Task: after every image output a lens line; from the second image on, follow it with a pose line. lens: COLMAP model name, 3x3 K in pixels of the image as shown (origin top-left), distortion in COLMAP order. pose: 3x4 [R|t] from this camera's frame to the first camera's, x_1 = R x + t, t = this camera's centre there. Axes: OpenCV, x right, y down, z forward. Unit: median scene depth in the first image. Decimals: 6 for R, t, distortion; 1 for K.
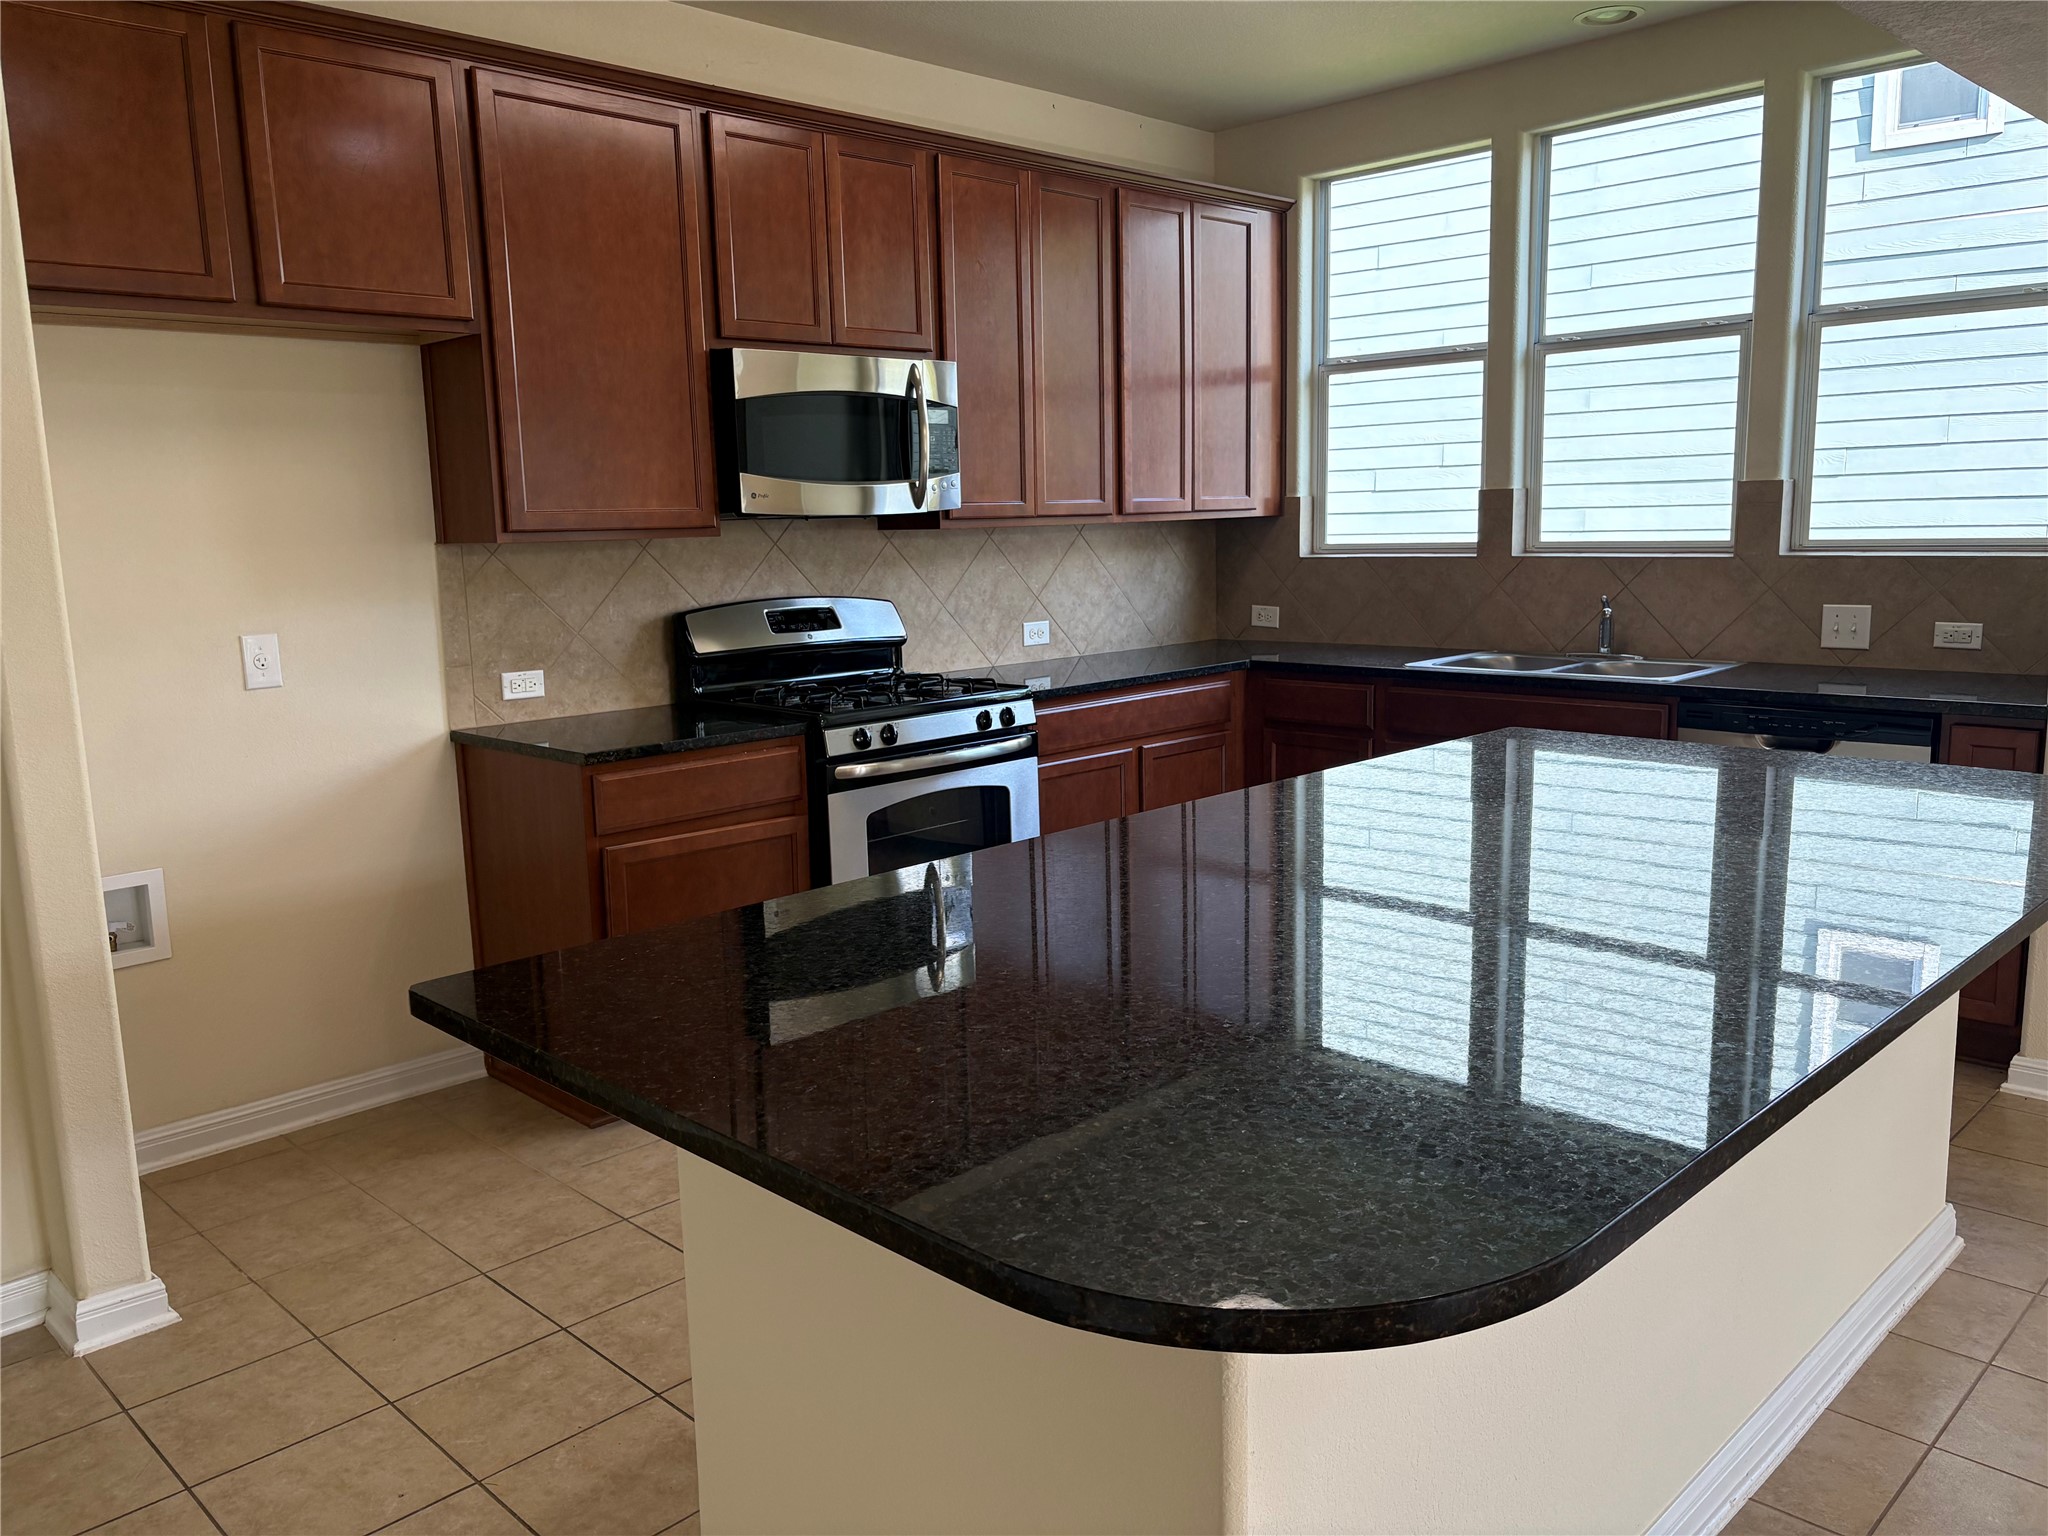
lens RADIAL K [[1555.5, 0, 1038.0], [0, 1555.5, 770.9], [0, 0, 1]] dist [0.011090, -0.015370]
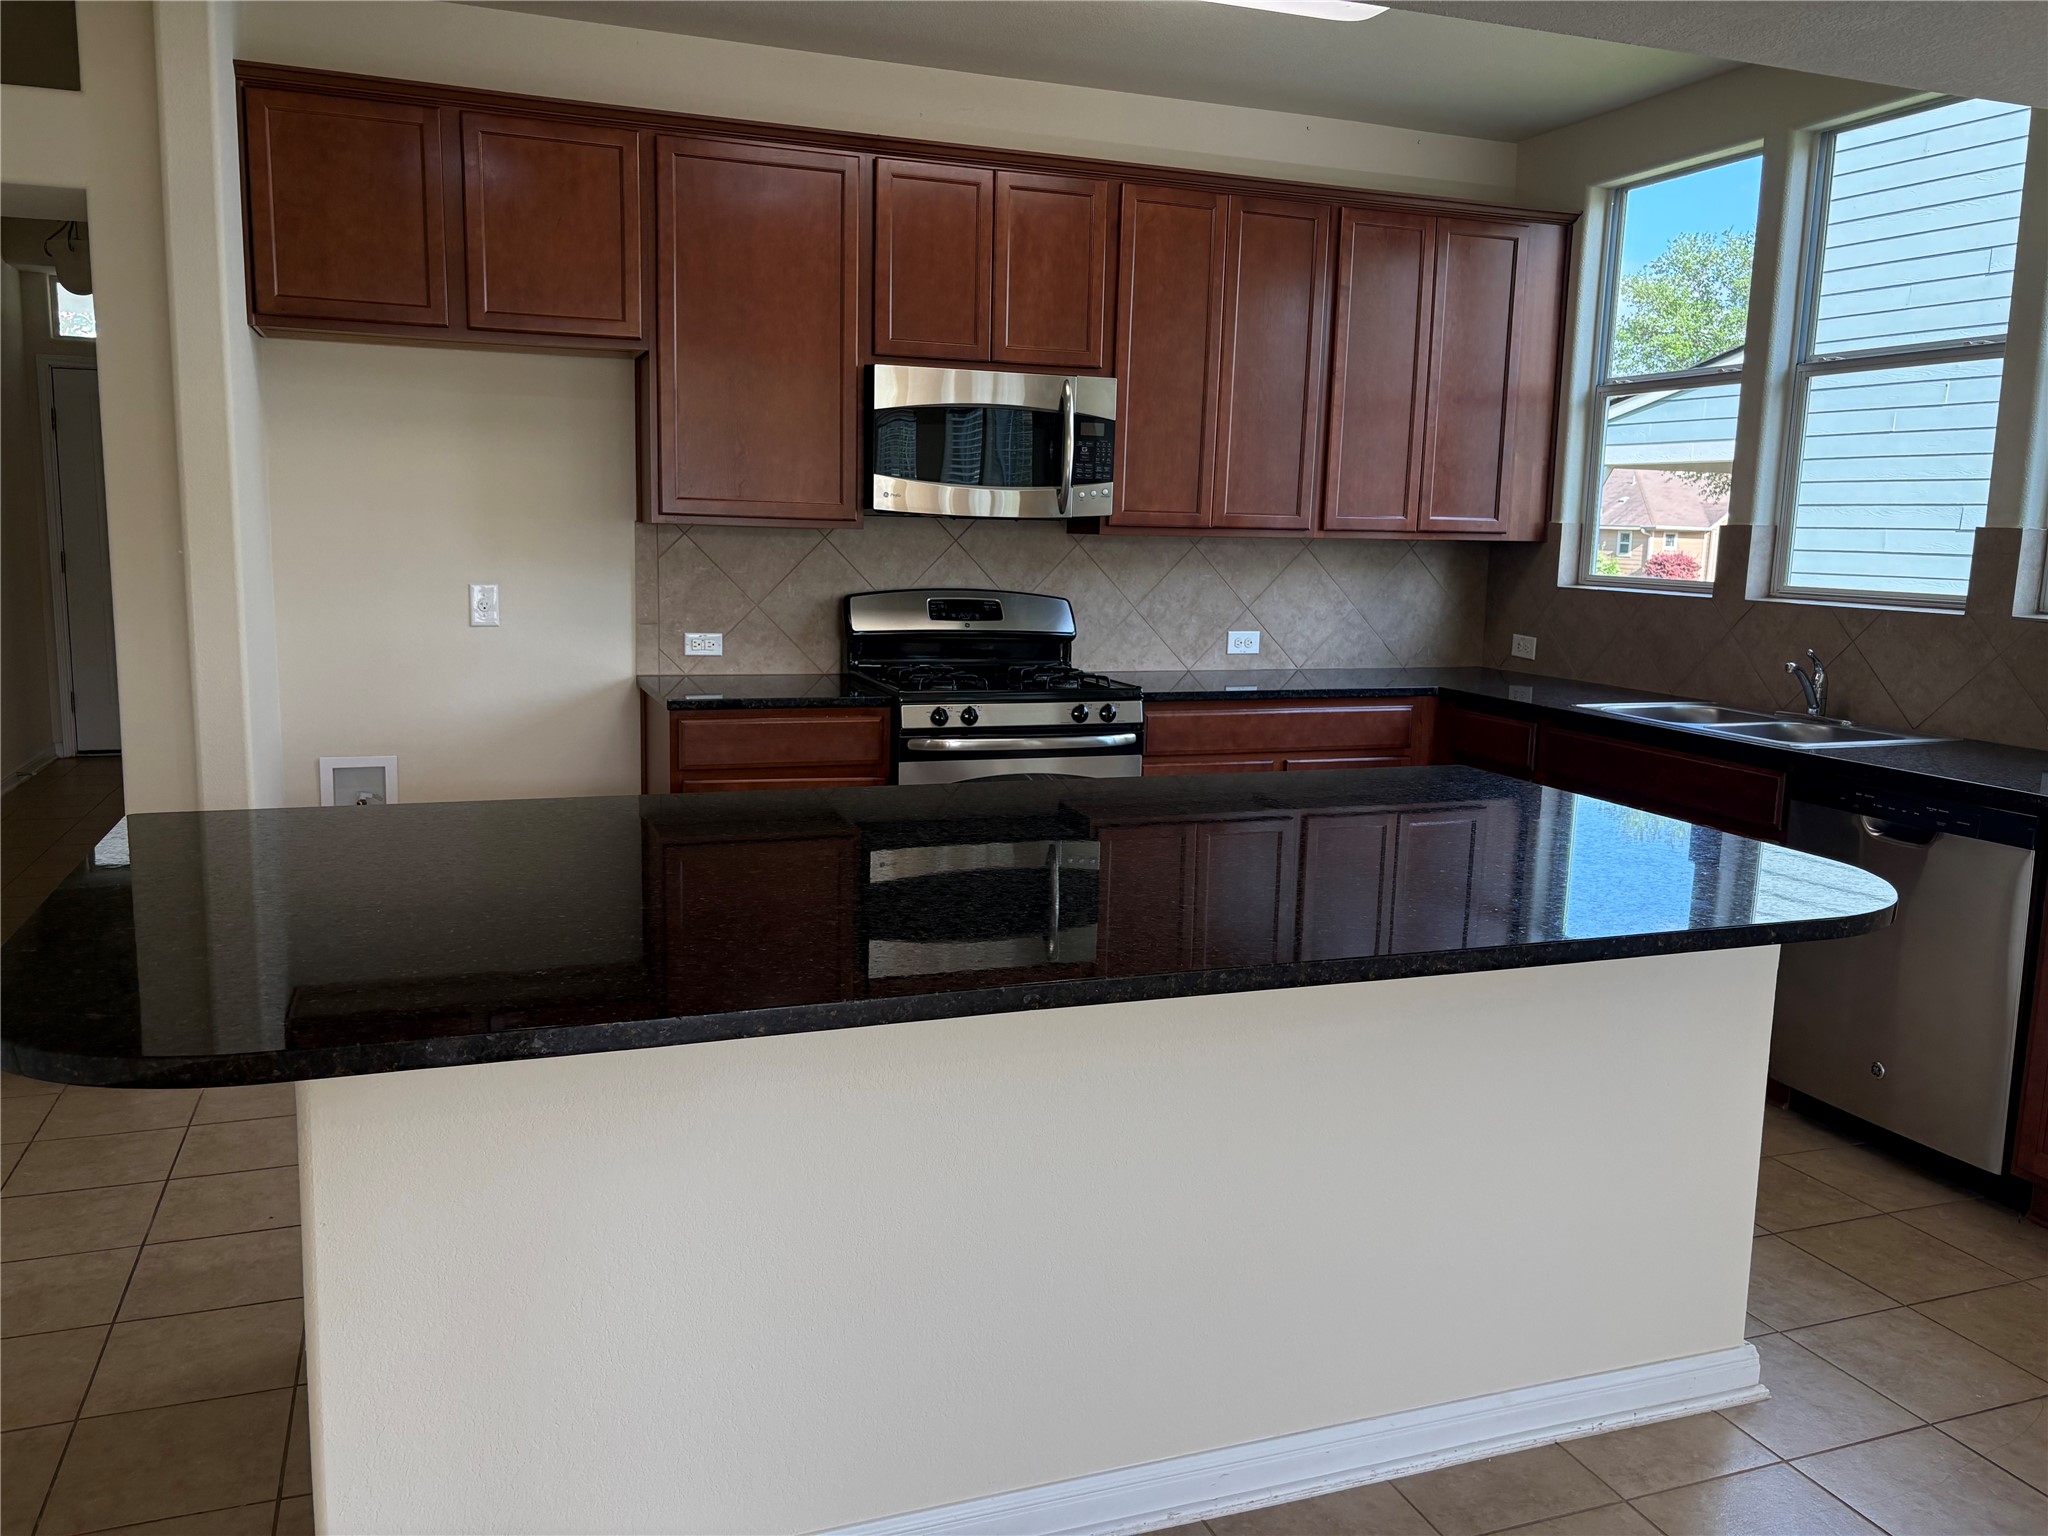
lens RADIAL K [[1555.5, 0, 1033.4], [0, 1555.5, 767.7], [0, 0, 1]] dist [0.011090, -0.015370]
pose [[0.907658, 0.112669, -0.404304, 0.332525], [-0.116005, 0.993114, 0.016326, -0.008510], [0.403360, 0.032083, 0.914479, 0.012204]]
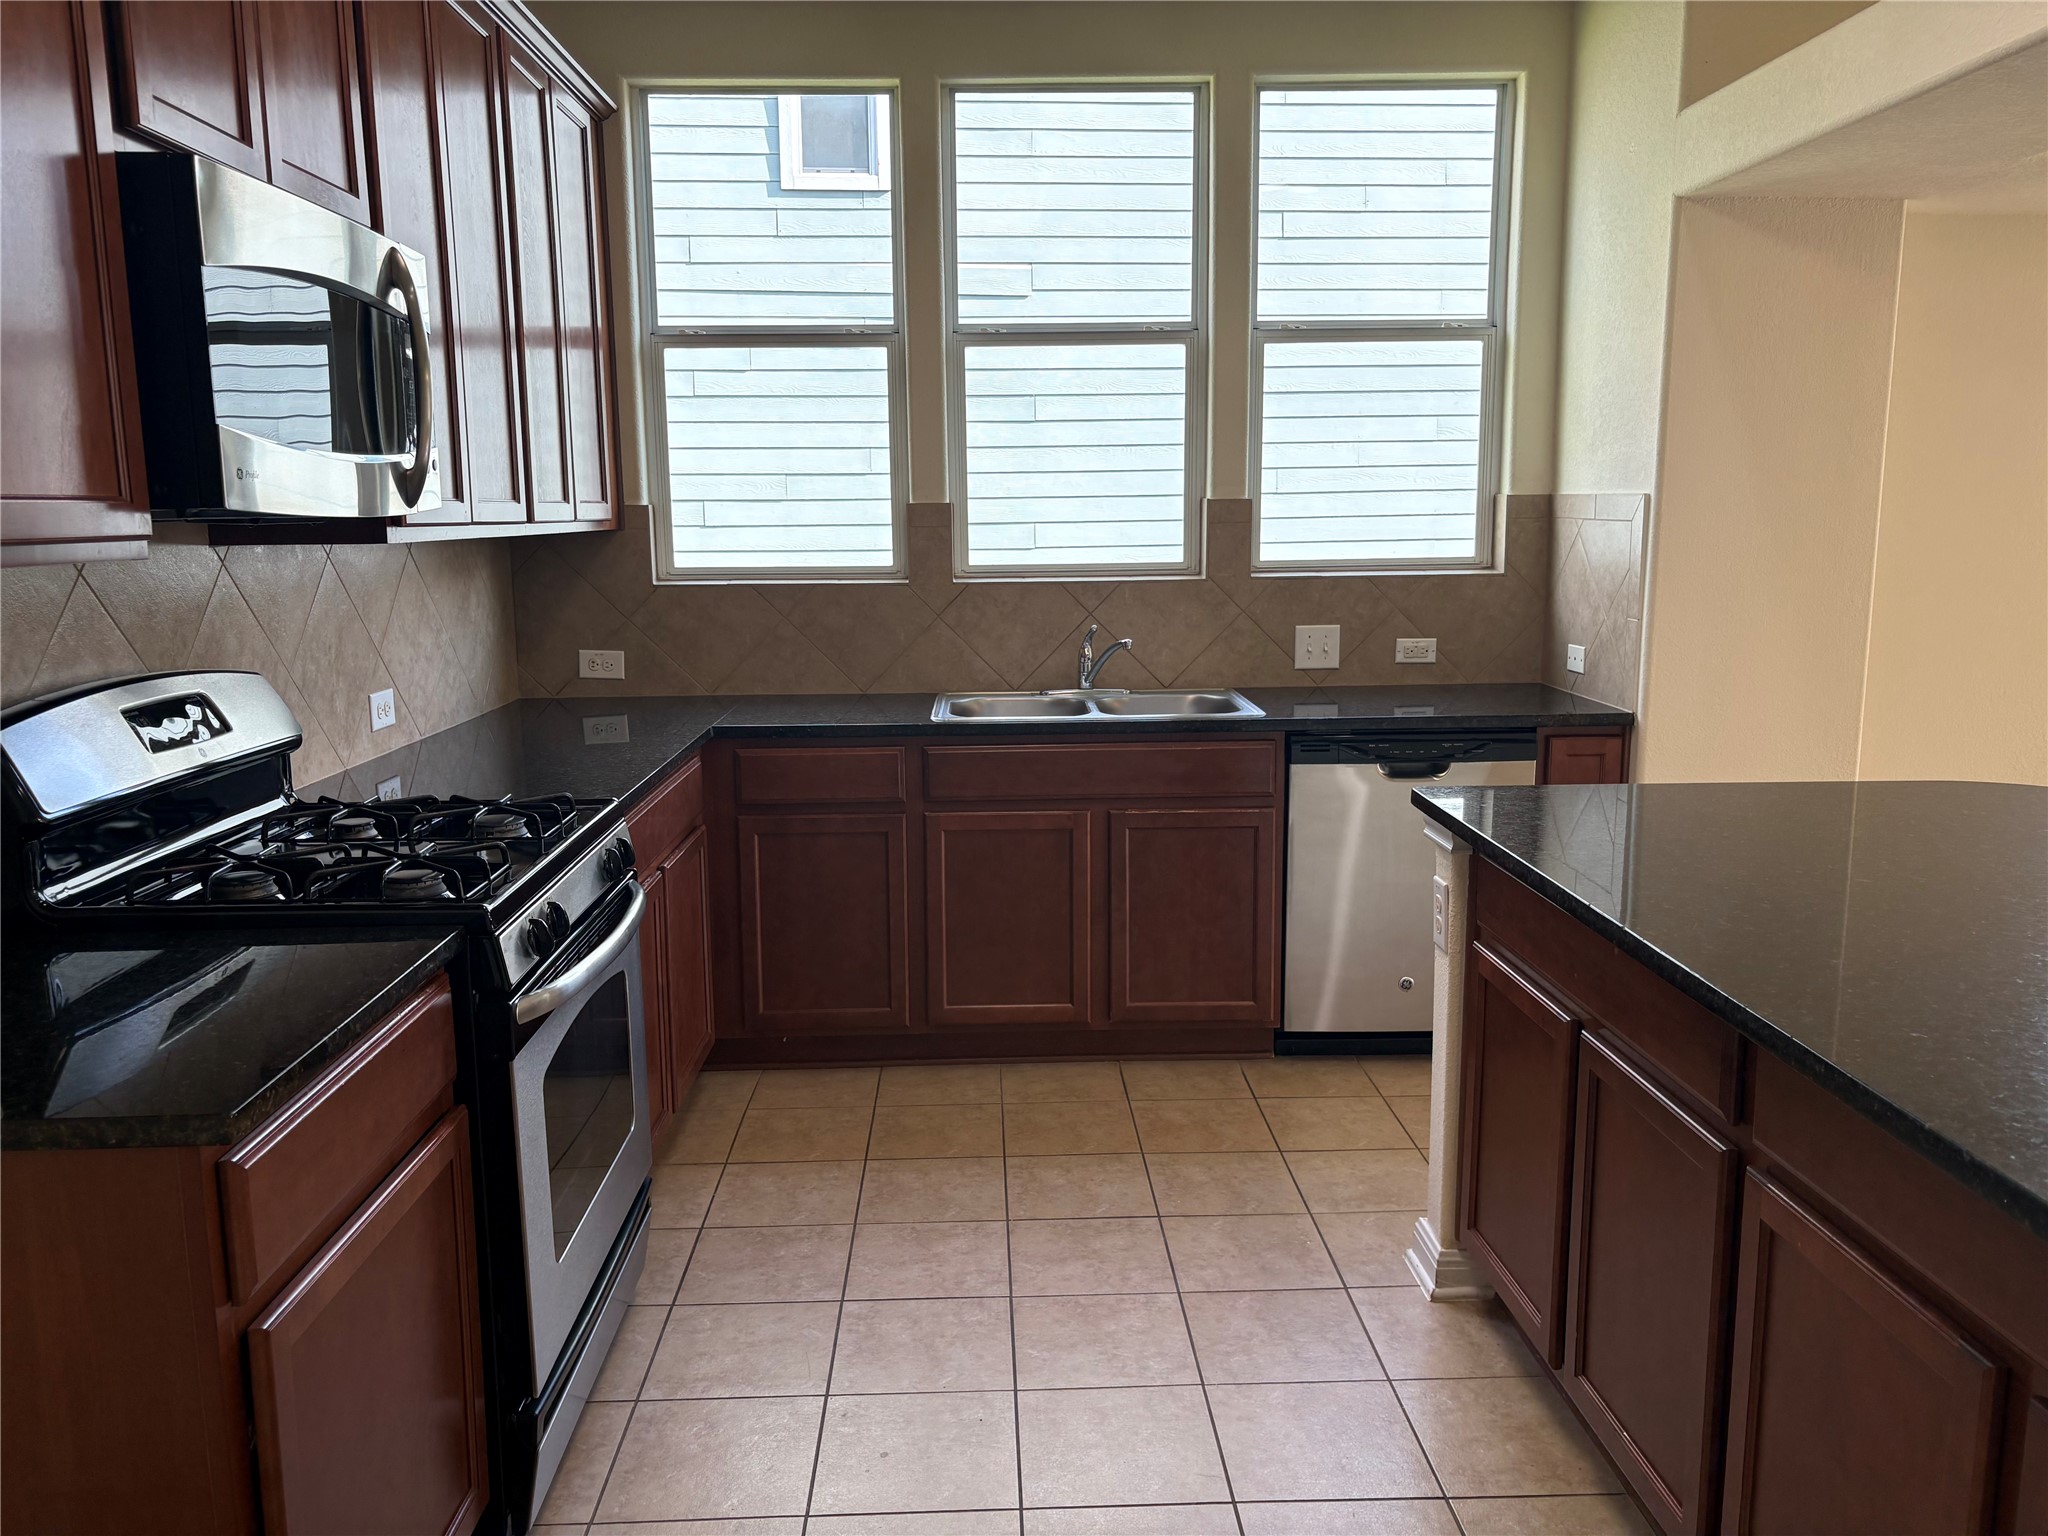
lens RADIAL K [[1555.5, 0, 1043.1], [0, 1555.5, 772.4], [0, 0, 1]] dist [0.011090, -0.015370]
pose [[0.687935, -0.099469, 0.718923, -0.306958], [0.109770, 0.993428, 0.032411, -0.060908], [-0.717423, 0.056620, 0.694333, 0.415491]]
